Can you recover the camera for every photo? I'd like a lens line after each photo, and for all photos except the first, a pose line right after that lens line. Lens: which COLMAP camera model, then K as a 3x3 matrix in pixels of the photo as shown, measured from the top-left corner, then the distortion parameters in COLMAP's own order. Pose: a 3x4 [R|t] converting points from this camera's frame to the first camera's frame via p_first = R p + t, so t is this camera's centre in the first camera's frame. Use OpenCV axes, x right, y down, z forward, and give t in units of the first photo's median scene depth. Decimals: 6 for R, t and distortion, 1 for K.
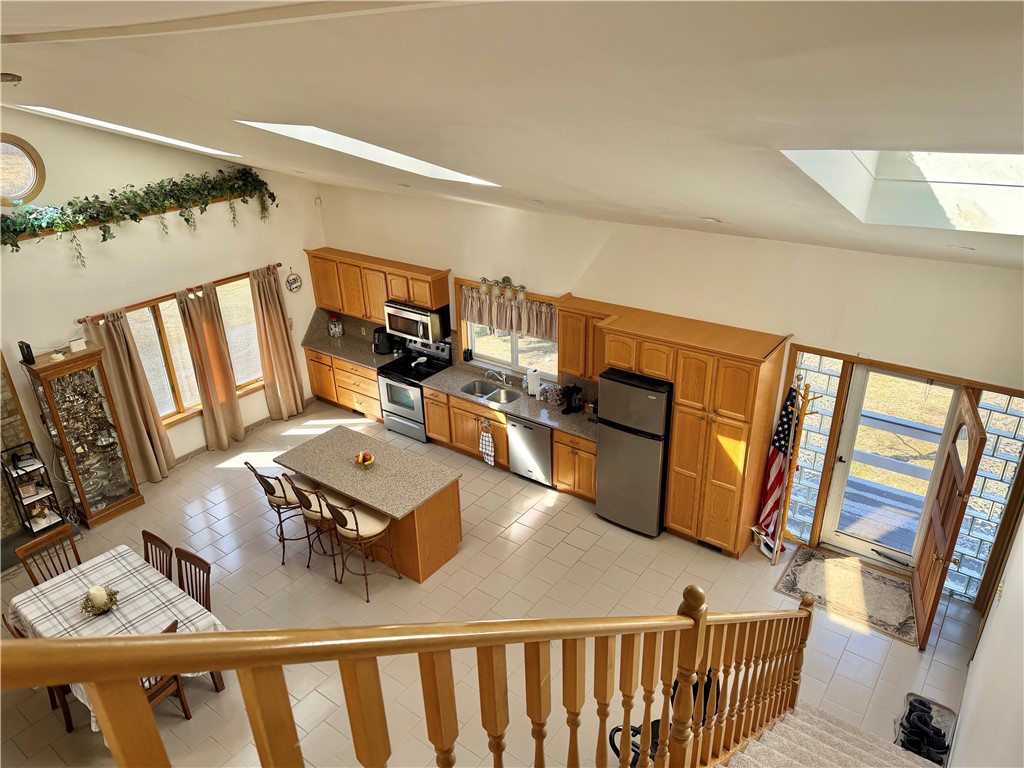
lens RADIAL K [[714.1, 0, 506.4], [0, 714.1, 392.0], [0, 0, 1]] dist [0.069144, -0.089760]
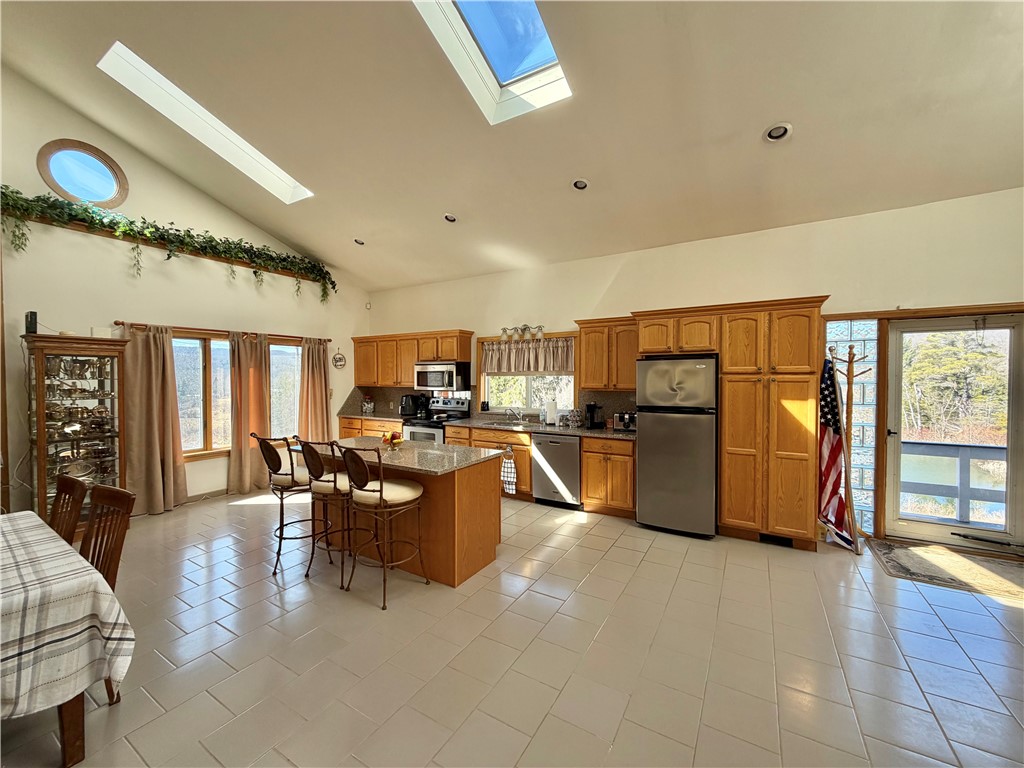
lens RADIAL K [[407.3, 0, 507.8], [0, 407.3, 385.5], [0, 0, 1]] dist [0.000843, 0.000883]
pose [[0.994703, 0.023155, 0.100148, -0.102858], [0.020458, 0.910208, -0.413647, 0.230232], [-0.100733, 0.413505, 0.904913, 0.470672]]
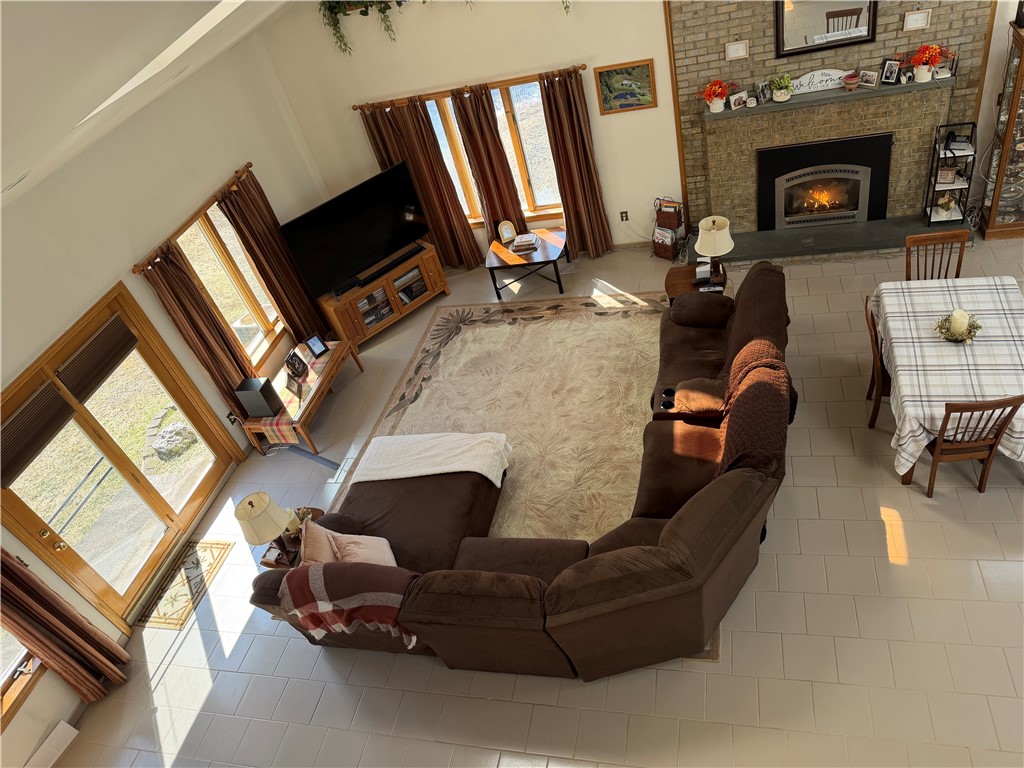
lens RADIAL K [[714.1, 0, 514.4], [0, 714.1, 384.1], [0, 0, 1]] dist [0.069144, -0.089760]
pose [[0.415437, 0.526019, -0.742102, -0.063959], [-0.178246, 0.847096, 0.500656, -0.002593], [0.891987, -0.075714, 0.445676, 0.075256]]
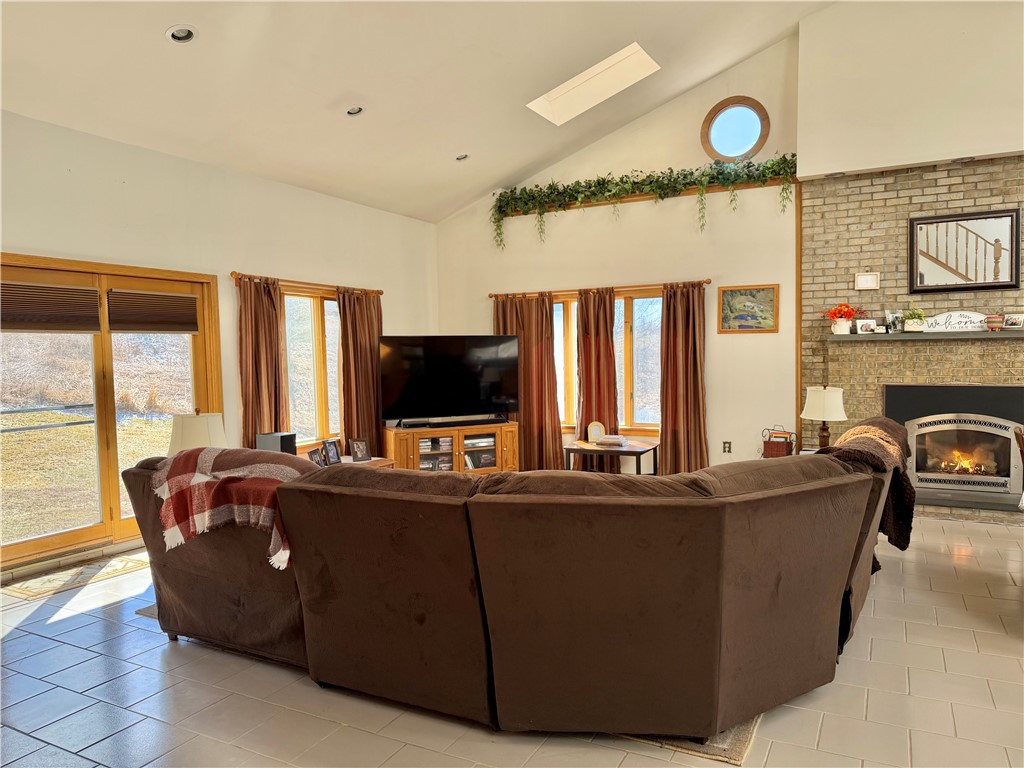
lens RADIAL K [[714.1, 0, 515.5], [0, 714.1, 390.0], [0, 0, 1]] dist [0.069144, -0.089760]
pose [[0.172028, 0.074771, -0.982250, -0.021415], [-0.413873, 0.910329, -0.003188, 0.346614], [0.893933, 0.407075, 0.187548, 0.249744]]
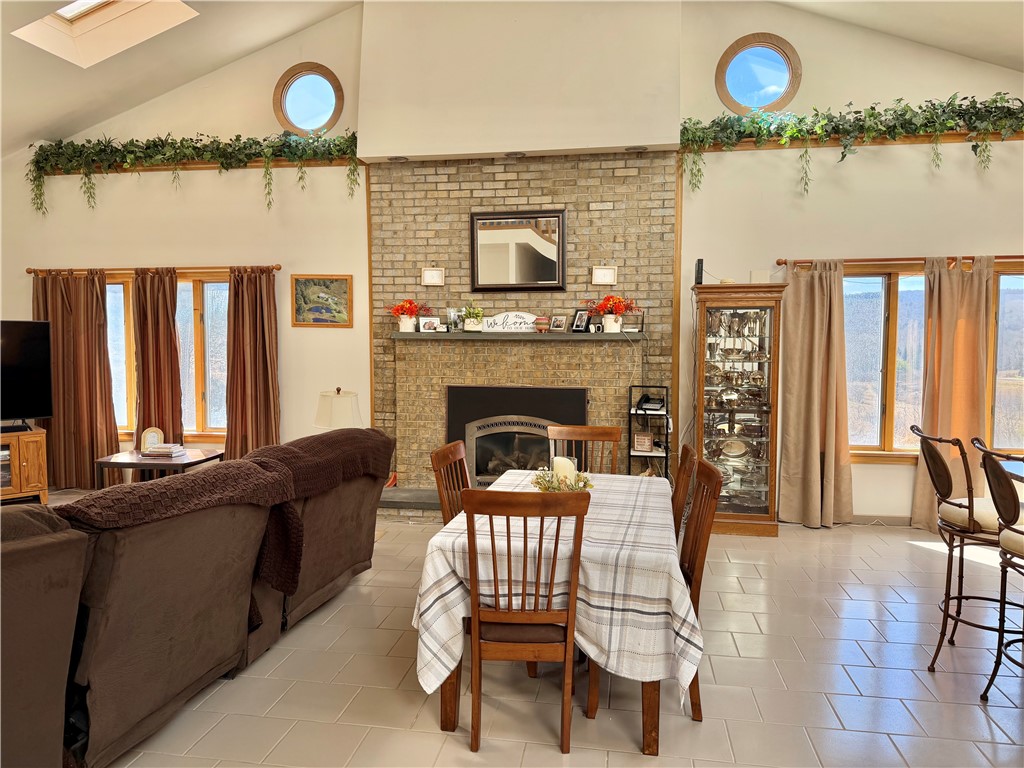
lens RADIAL K [[714.1, 0, 507.7], [0, 714.1, 382.8], [0, 0, 1]] dist [0.069144, -0.089760]
pose [[0.464930, 0.081531, -0.881585, -0.044827], [-0.396211, 0.909634, -0.124829, 0.226288], [0.791743, 0.407331, 0.455220, 0.486646]]
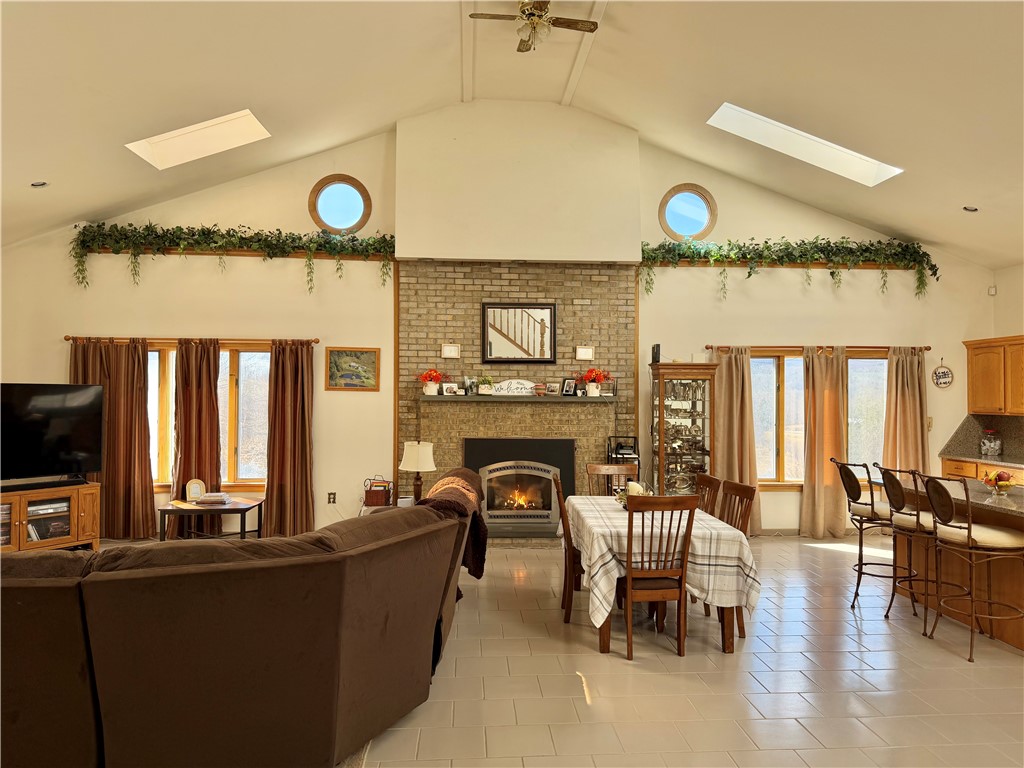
lens RADIAL K [[714.1, 0, 513.8], [0, 714.1, 386.6], [0, 0, 1]] dist [0.069144, -0.089760]
pose [[0.656904, 0.020570, -0.753694, 0.017064], [-0.346698, 0.895919, -0.277723, 0.347258], [0.669535, 0.443742, 0.595664, 0.212587]]
